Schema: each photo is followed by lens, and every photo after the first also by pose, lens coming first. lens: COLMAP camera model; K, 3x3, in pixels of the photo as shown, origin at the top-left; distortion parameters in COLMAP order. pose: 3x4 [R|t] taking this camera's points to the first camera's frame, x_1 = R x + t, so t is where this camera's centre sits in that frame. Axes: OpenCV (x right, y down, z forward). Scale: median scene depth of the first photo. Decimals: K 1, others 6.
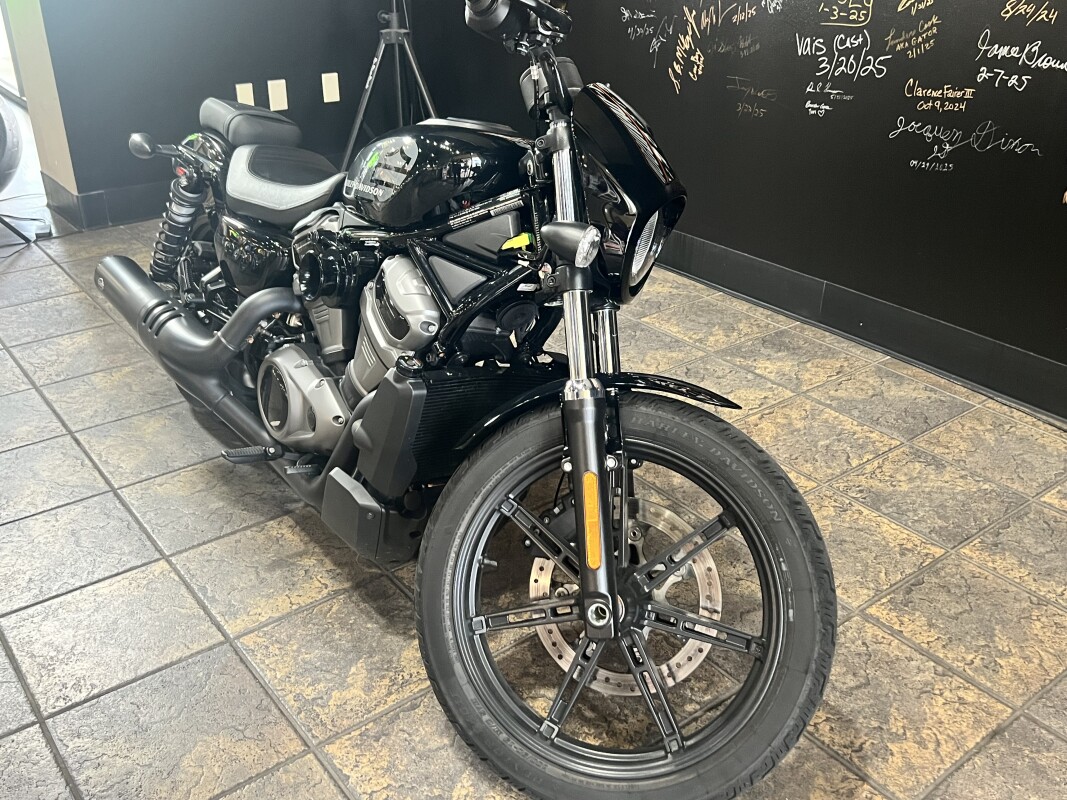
lens RADIAL K [[1022.7, 0, 533.5], [0, 1022.7, 400.0], [0, 0, 1]] dist [0.010053, 0.001094]
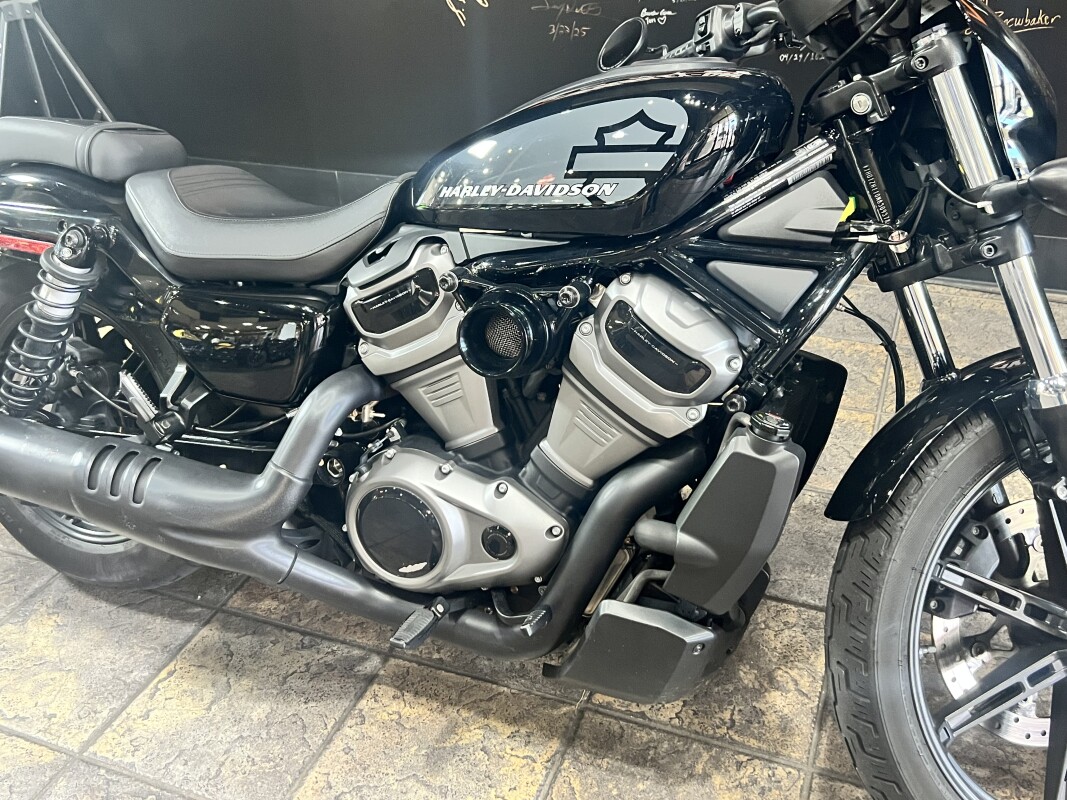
lens RADIAL K [[1022.7, 0, 533.5], [0, 1022.7, 400.0], [0, 0, 1]] dist [0.010053, 0.001094]
pose [[0.862005, -0.291494, 0.414704, -0.435895], [0.271357, 0.956378, 0.108192, -0.135466], [-0.428151, 0.019271, 0.903502, 0.367614]]
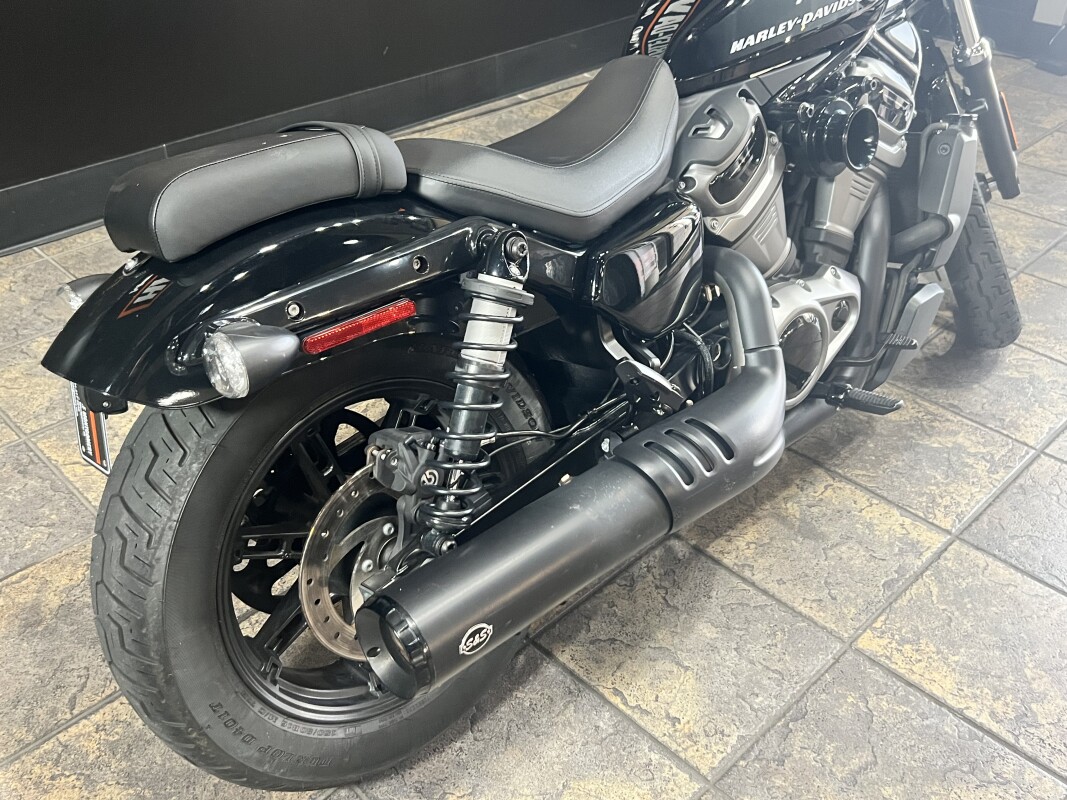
lens RADIAL K [[1022.7, 0, 533.5], [0, 1022.7, 400.0], [0, 0, 1]] dist [0.010053, 0.001094]
pose [[-0.120524, -0.582614, 0.803763, -0.861010], [0.442370, 0.693310, 0.568885, -0.495579], [-0.888697, 0.424125, 0.174171, 1.071203]]
